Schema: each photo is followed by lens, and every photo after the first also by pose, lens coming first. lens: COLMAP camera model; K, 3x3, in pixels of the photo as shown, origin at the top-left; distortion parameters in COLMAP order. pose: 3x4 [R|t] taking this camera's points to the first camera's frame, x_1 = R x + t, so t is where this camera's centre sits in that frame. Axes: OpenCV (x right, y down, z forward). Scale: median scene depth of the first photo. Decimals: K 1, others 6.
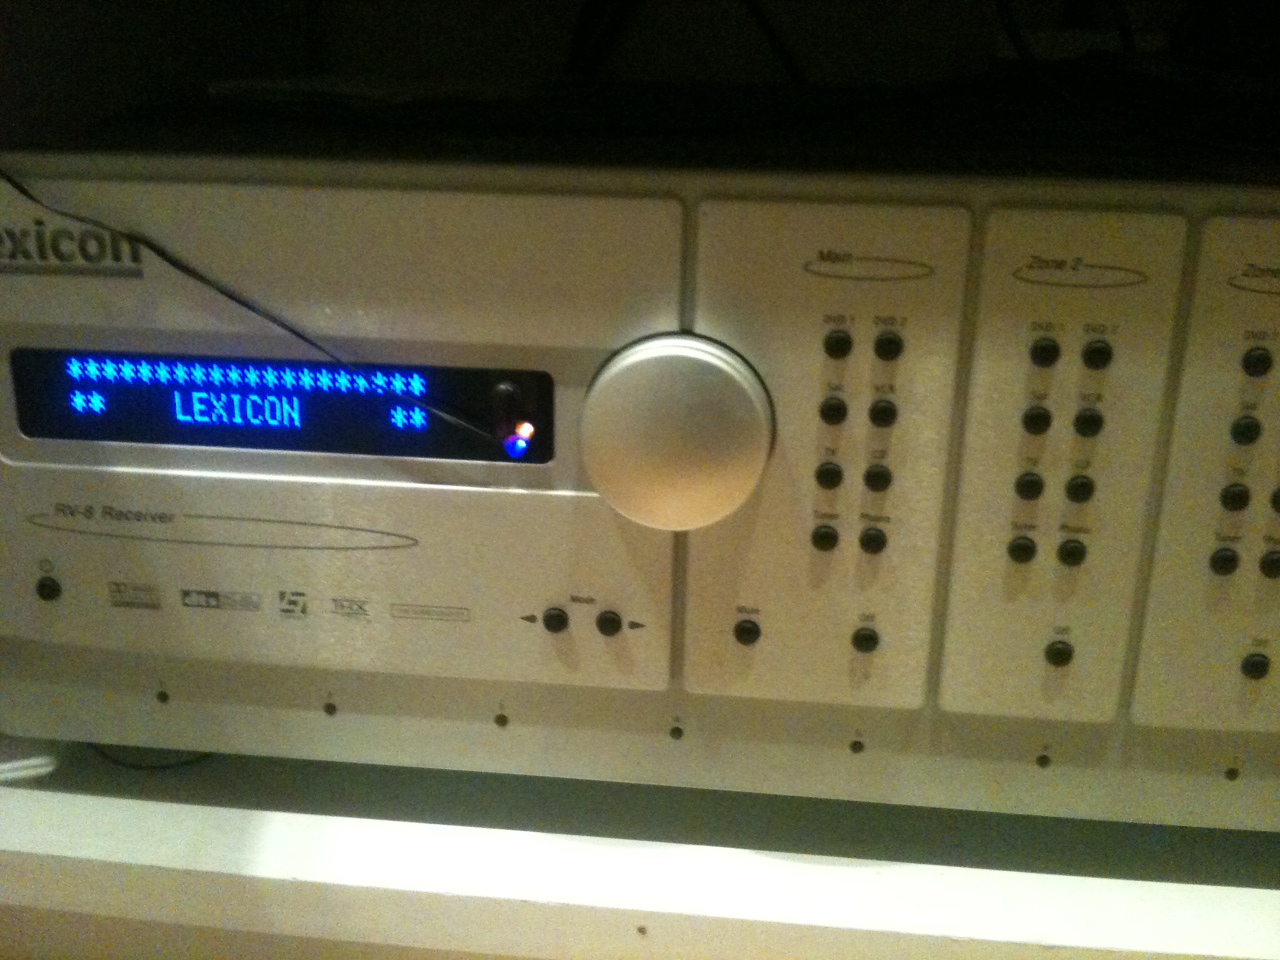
lens RADIAL K [[1309.1, 0, 637.9], [0, 1309.1, 482.7], [0, 0, 1]] dist [0.023405, 0.000000]
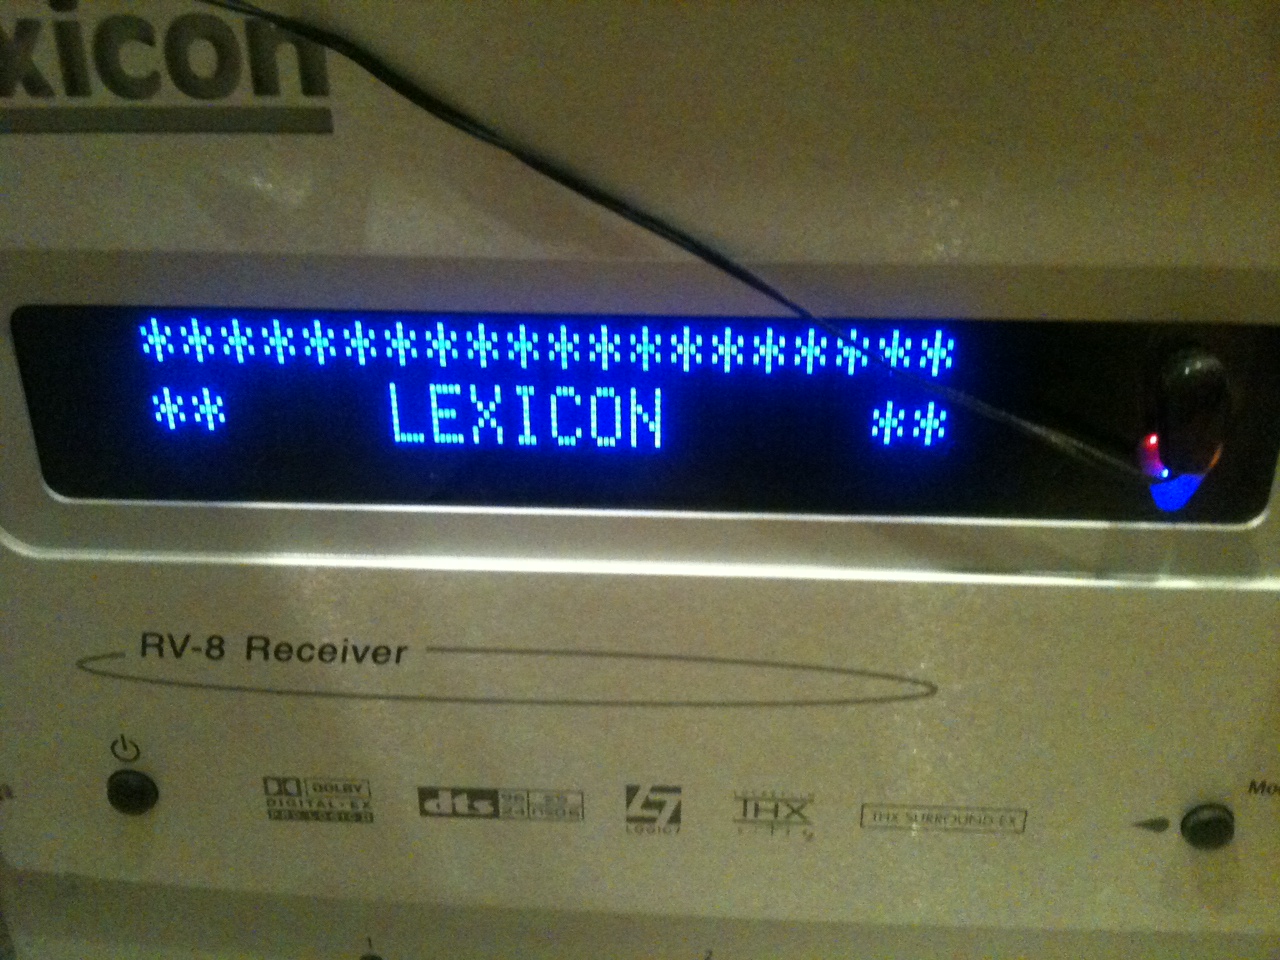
lens RADIAL K [[1309.1, 0, 643.6], [0, 1309.1, 474.3], [0, 0, 1]] dist [0.023405, 0.000000]
pose [[0.997823, -0.043551, 0.049532, -0.288718], [0.035874, 0.988558, 0.146512, -0.101670], [-0.055346, -0.144416, 0.987968, 0.544919]]
